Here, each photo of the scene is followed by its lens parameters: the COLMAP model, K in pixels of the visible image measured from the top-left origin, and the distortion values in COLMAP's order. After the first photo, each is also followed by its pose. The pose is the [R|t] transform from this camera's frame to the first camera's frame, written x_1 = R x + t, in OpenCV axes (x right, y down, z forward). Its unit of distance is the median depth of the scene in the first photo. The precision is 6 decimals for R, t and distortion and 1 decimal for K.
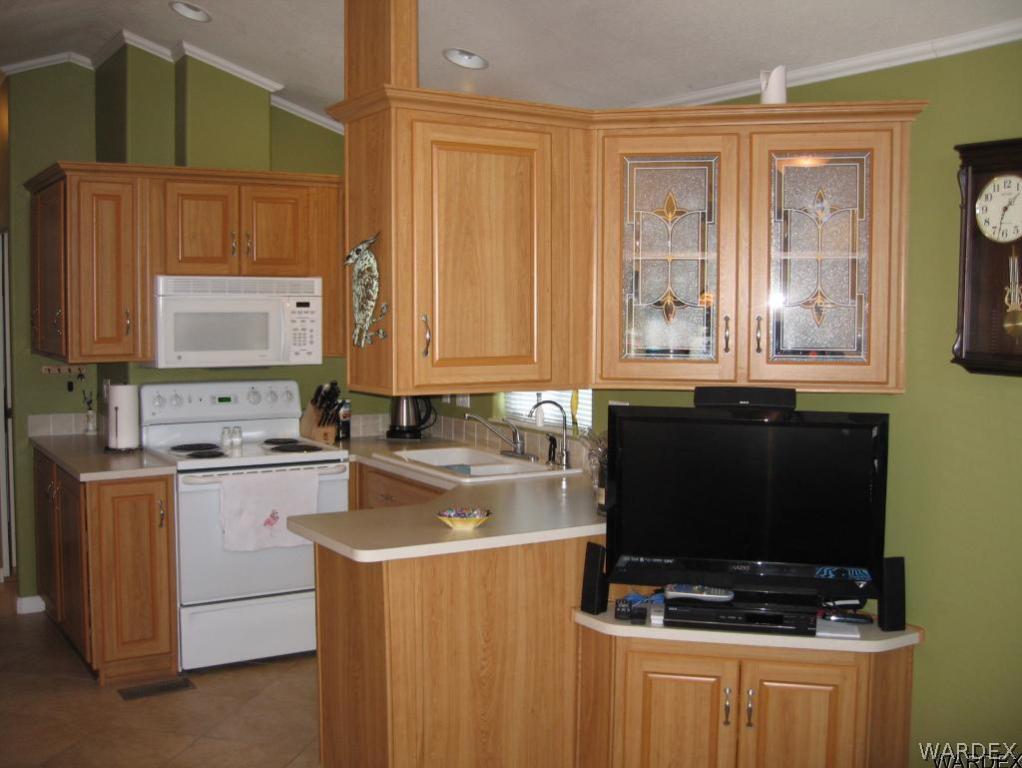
lens RADIAL K [[1108.3, 0, 510.0], [0, 1108.3, 383.6], [0, 0, 1]] dist [-0.109800, 0.000000]
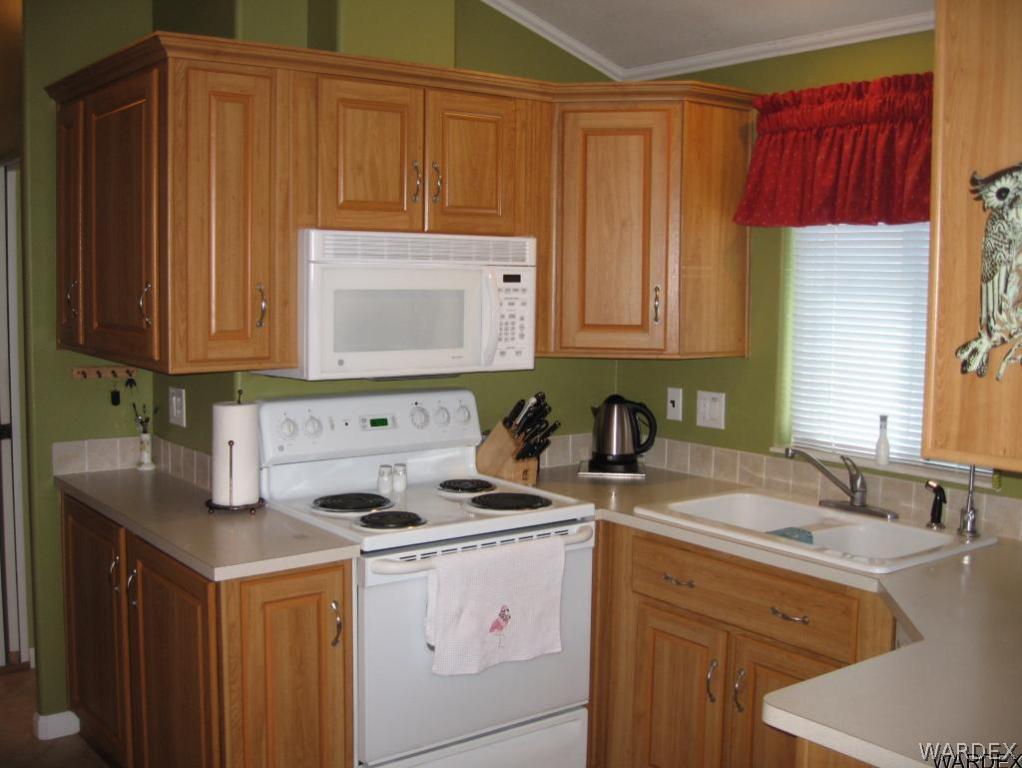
lens RADIAL K [[1108.3, 0, 511.2], [0, 1108.3, 384.7], [0, 0, 1]] dist [-0.109800, 0.000000]
pose [[0.995093, -0.000824, 0.098940, -0.258134], [-0.002172, 0.999543, 0.030164, -0.029131], [-0.098919, -0.030231, 0.994636, 0.354580]]
